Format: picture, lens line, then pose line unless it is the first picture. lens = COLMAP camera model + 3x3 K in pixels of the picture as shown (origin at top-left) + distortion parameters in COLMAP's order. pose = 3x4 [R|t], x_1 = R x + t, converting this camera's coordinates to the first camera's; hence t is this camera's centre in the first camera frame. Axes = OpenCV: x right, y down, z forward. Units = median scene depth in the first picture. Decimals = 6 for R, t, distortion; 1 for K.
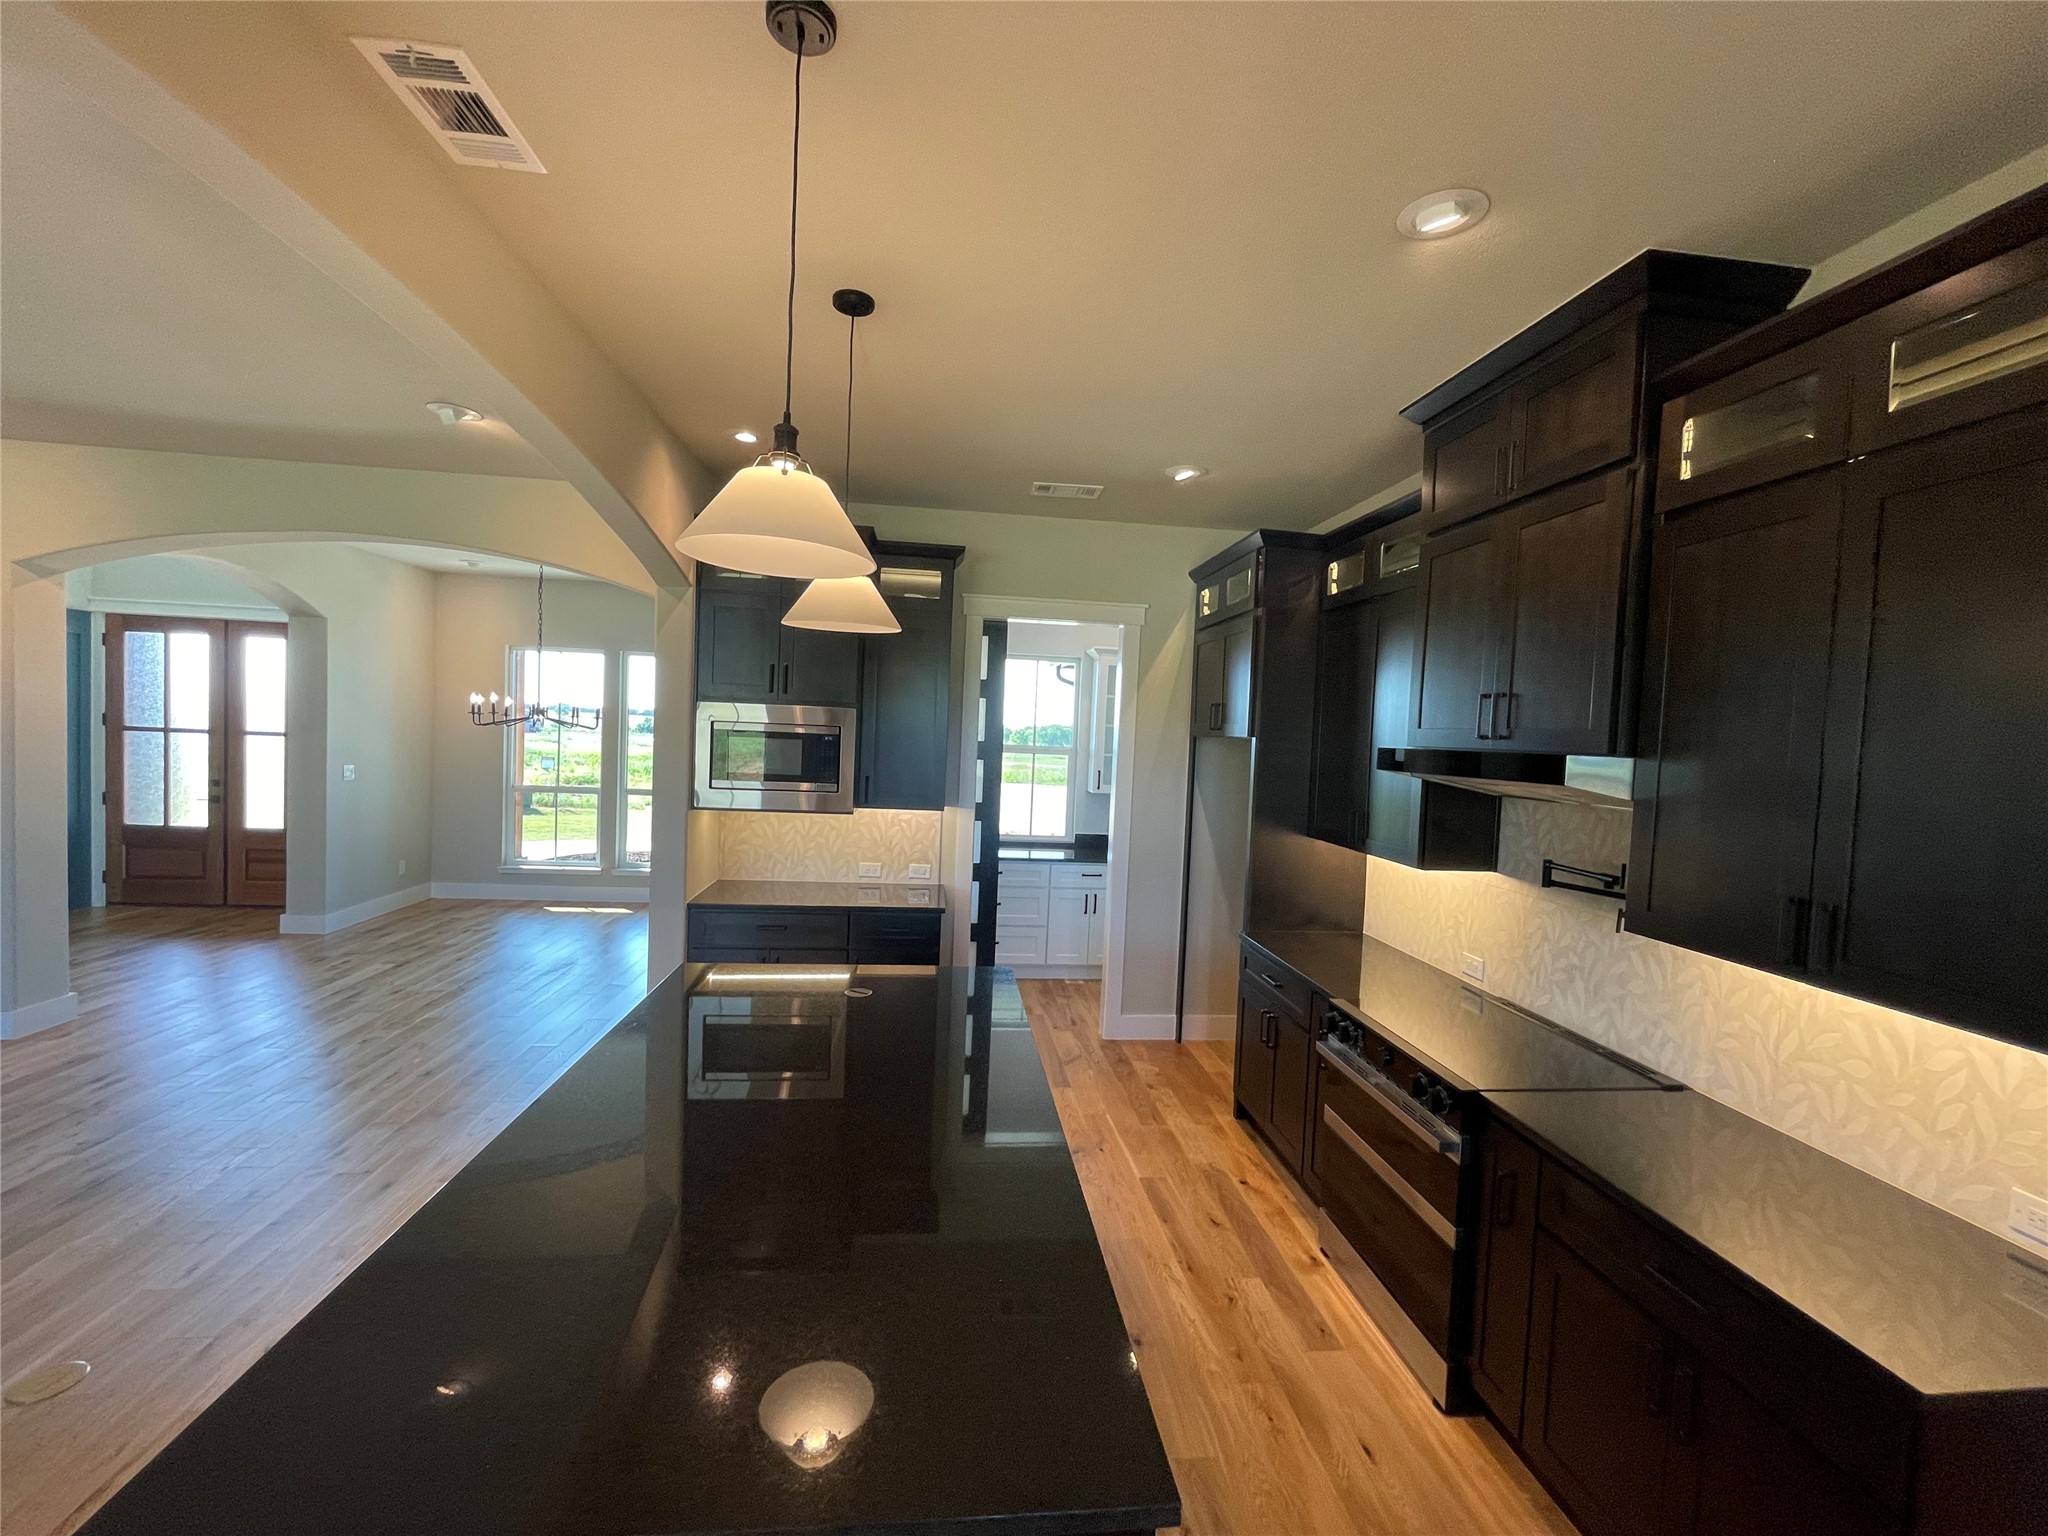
lens RADIAL K [[837.7, 0, 1018.7], [0, 837.7, 766.8], [0, 0, 1]] dist [-0.003688, 0.000363]
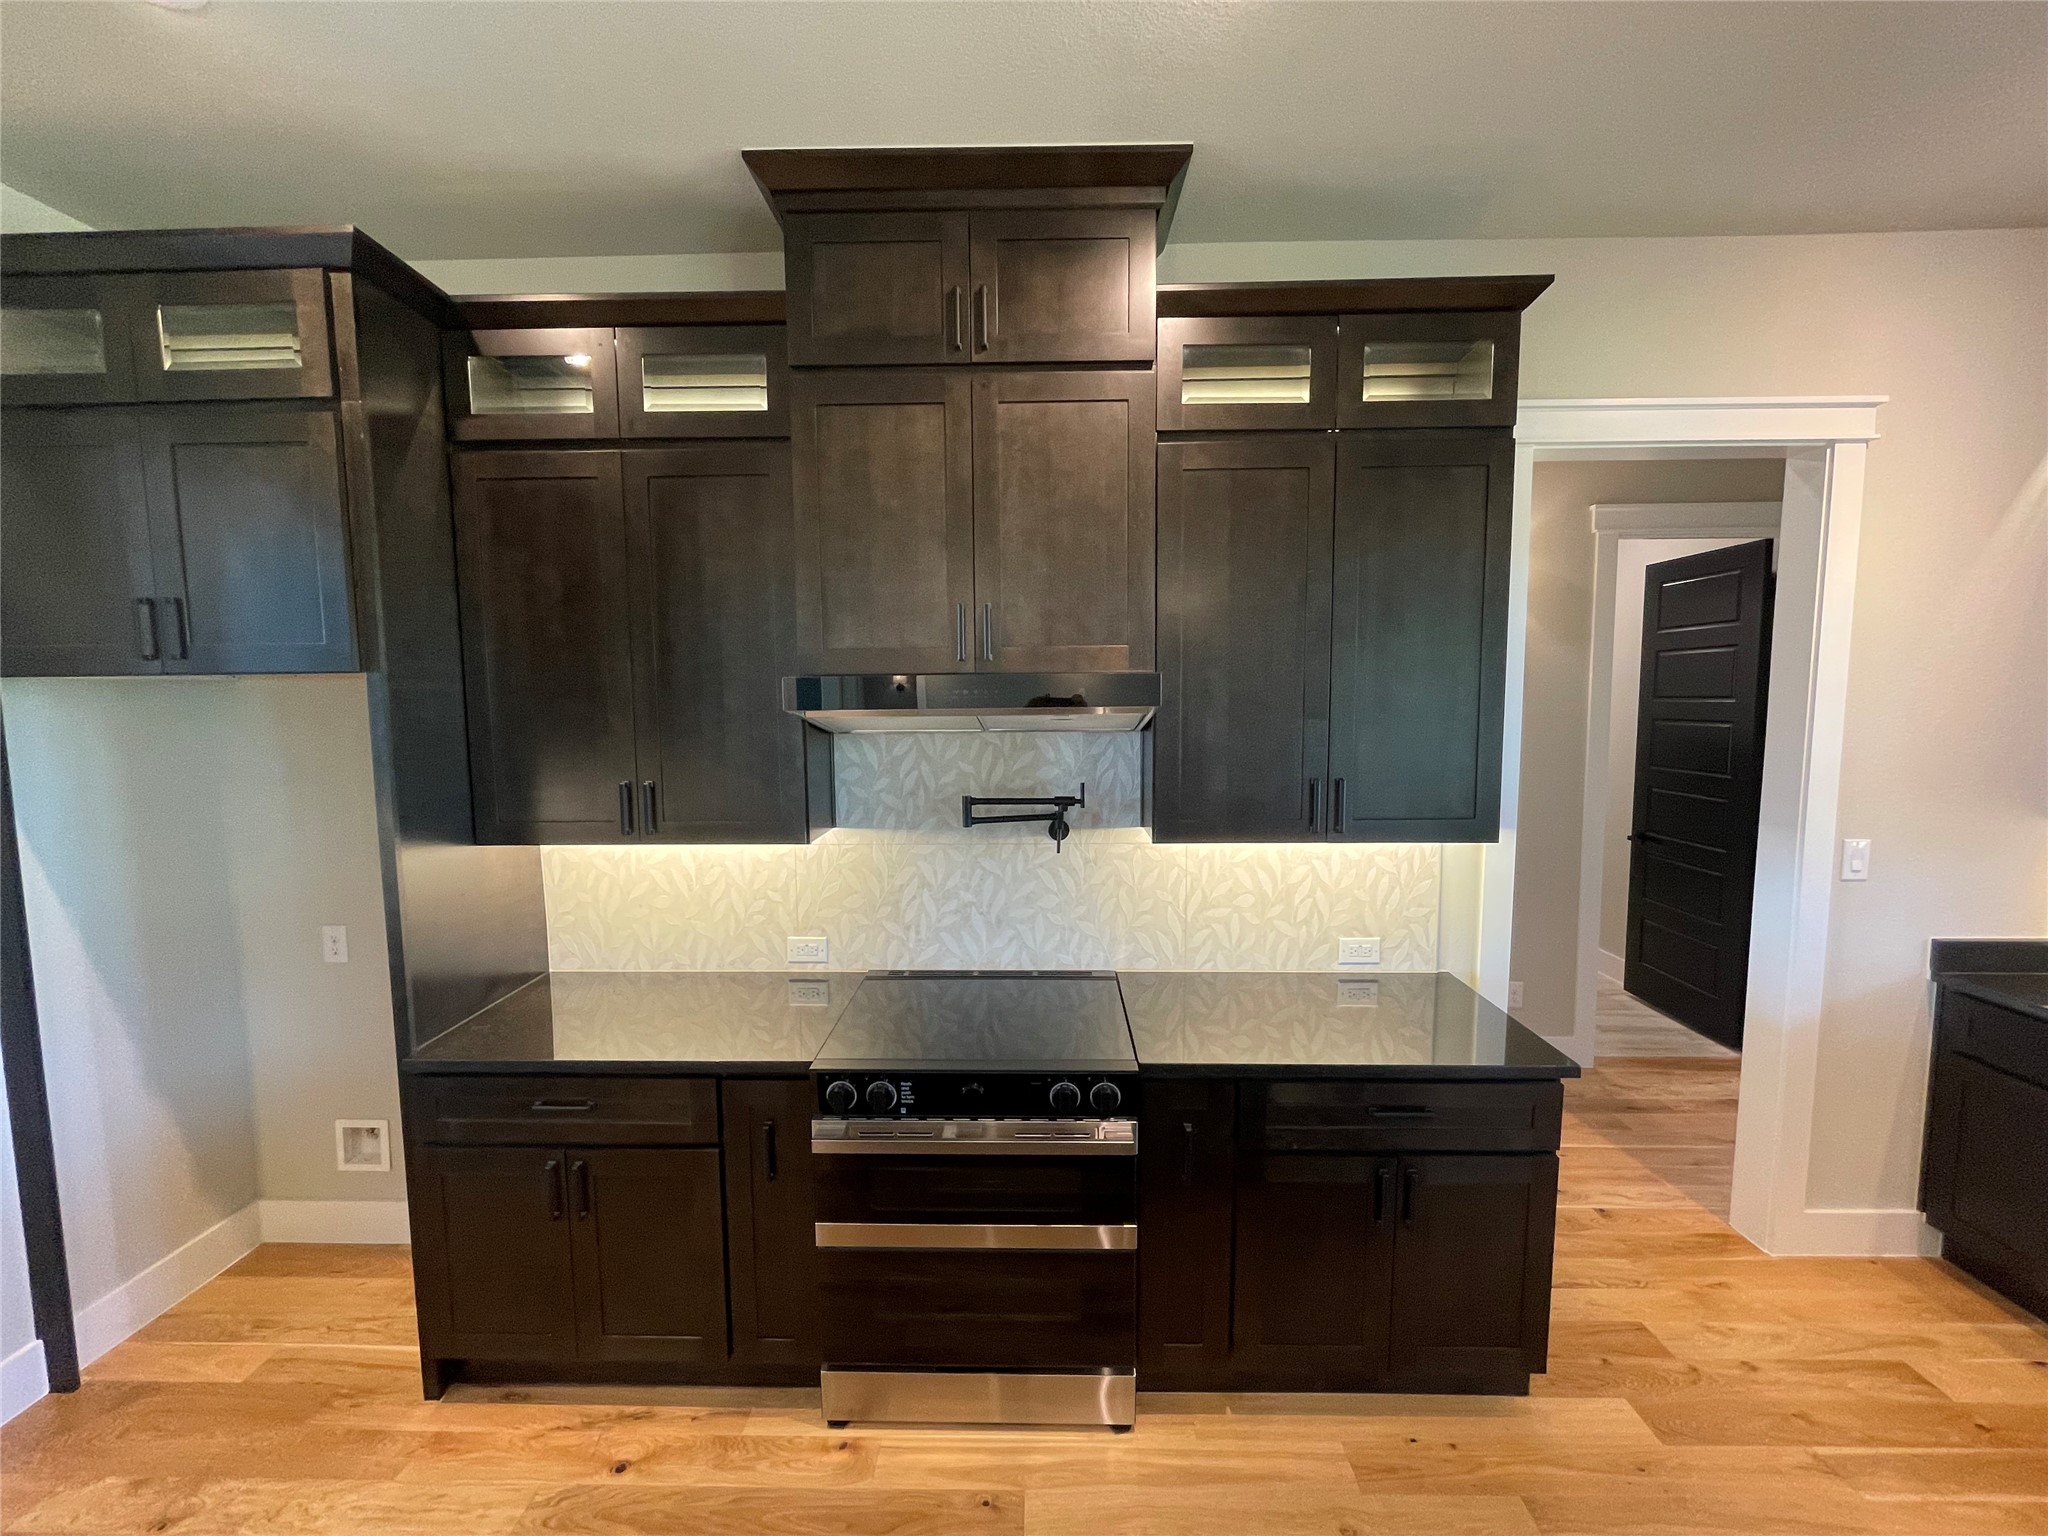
lens RADIAL K [[837.7, 0, 1027.9], [0, 837.7, 767.7], [0, 0, 1]] dist [-0.003688, 0.000363]
pose [[0.126902, -0.129629, 0.983409, -0.185019], [0.056633, 0.990754, 0.123289, -0.020167], [-0.990297, 0.040047, 0.133069, 0.636864]]
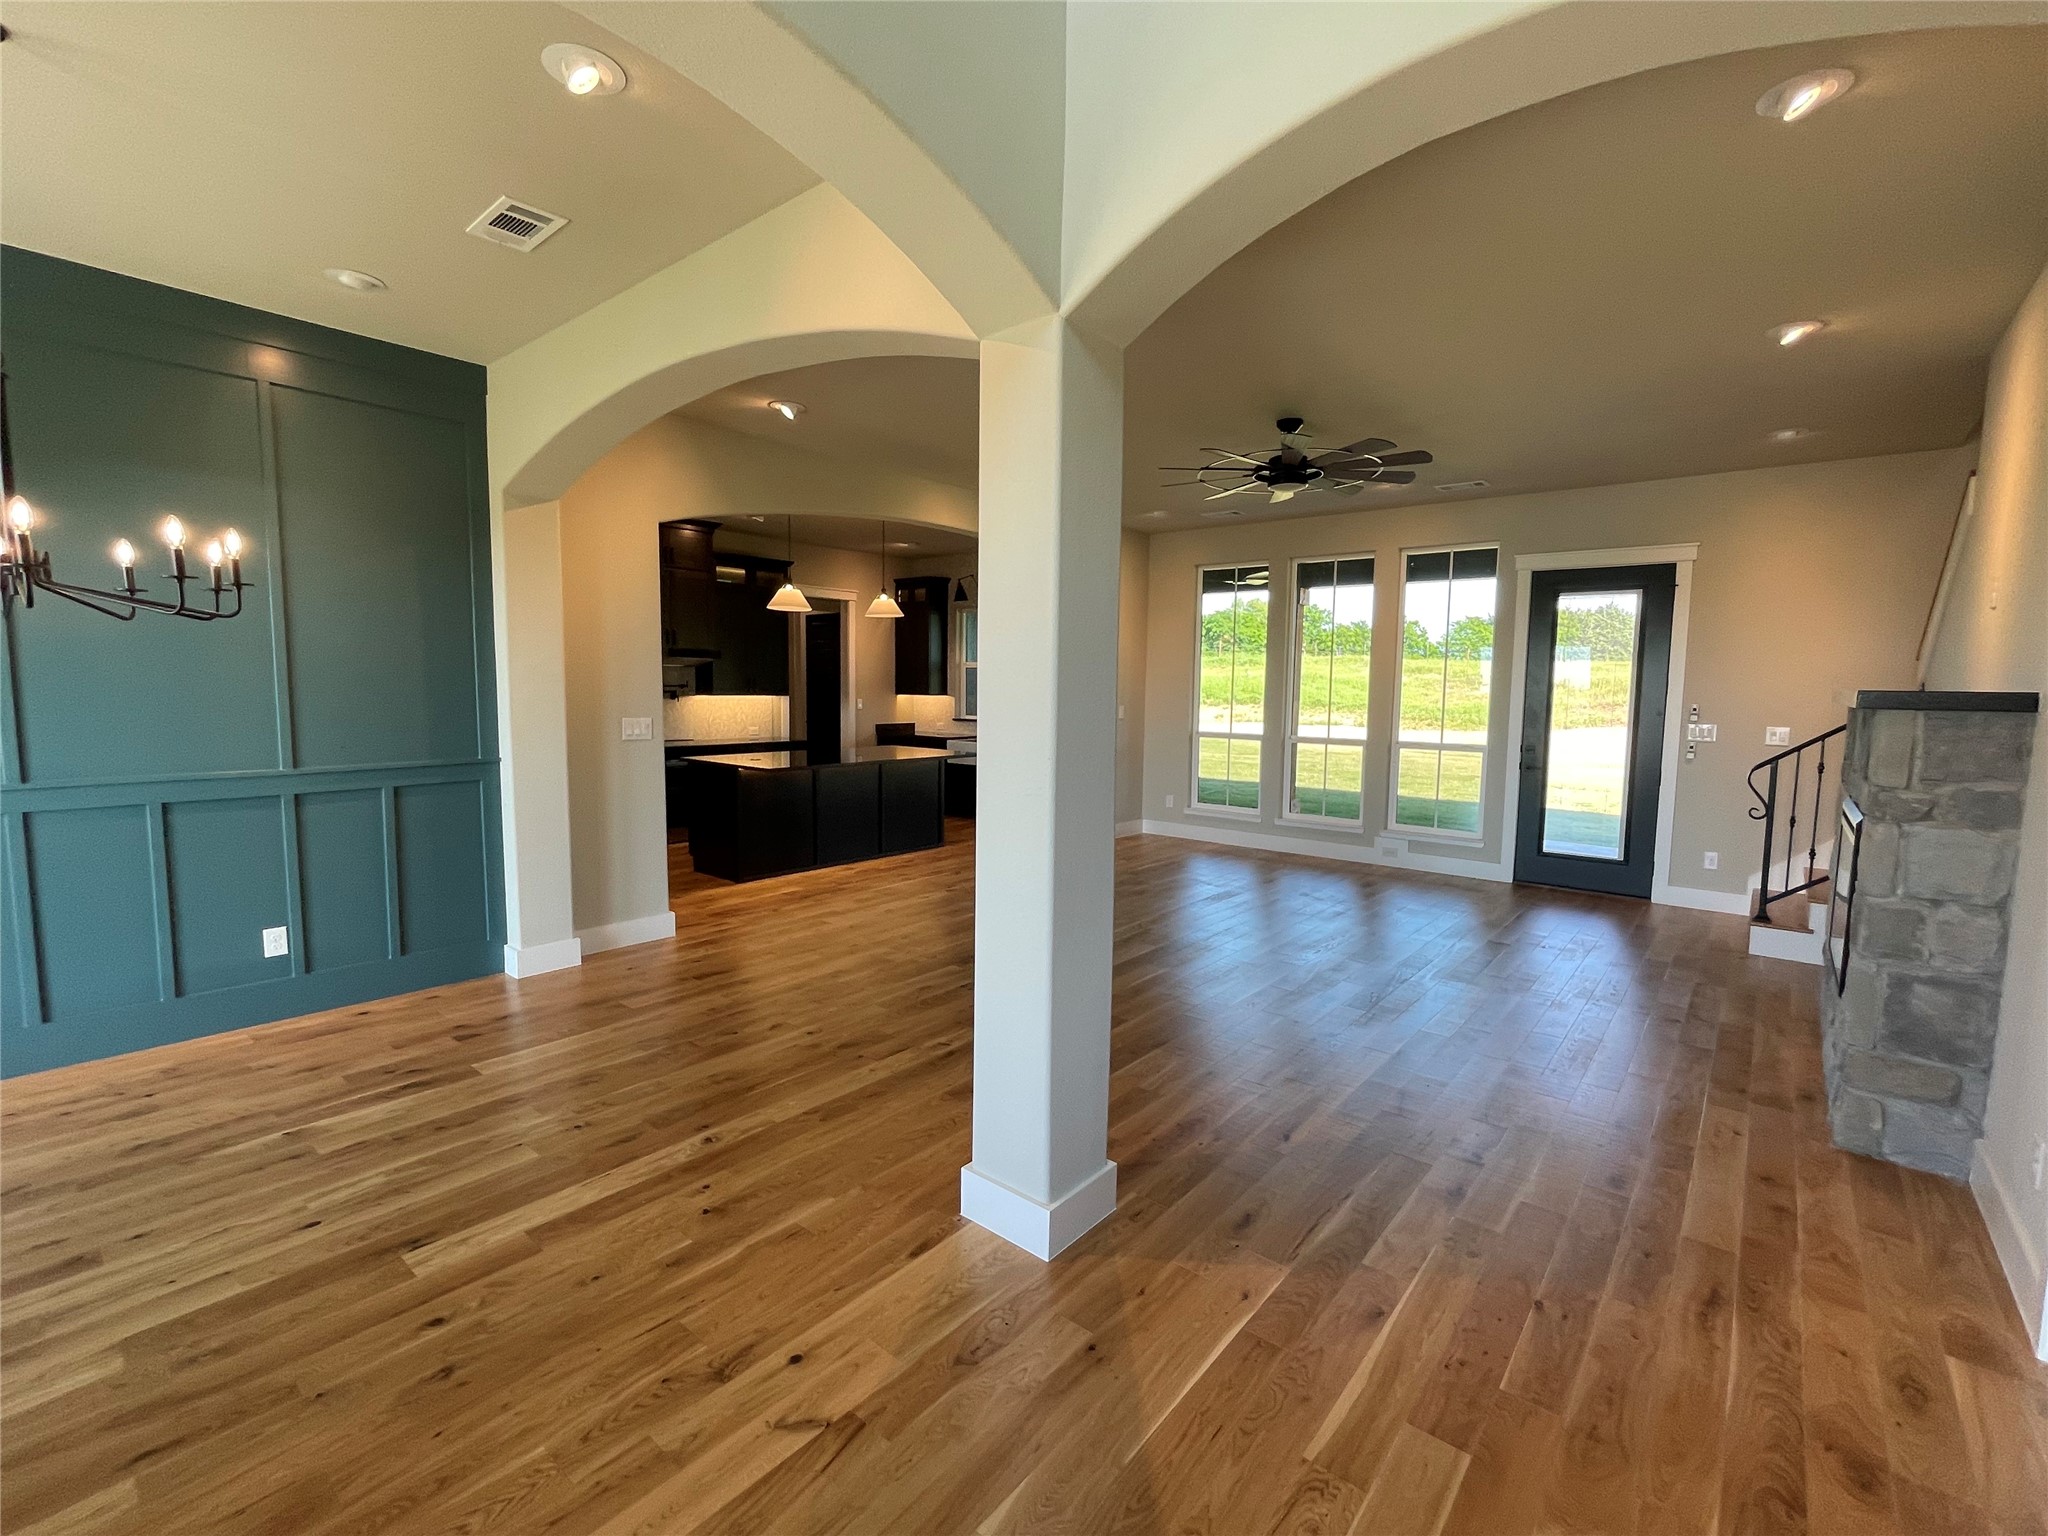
lens RADIAL K [[907.4, 0, 1023.3], [0, 907.4, 765.1], [0, 0, 1]] dist [-0.002170, 0.000723]
pose [[-0.693228, -0.117295, 0.711110, -2.072059], [-0.010336, 0.988184, 0.152921, -0.089984], [-0.720644, 0.098659, -0.686249, 1.810908]]
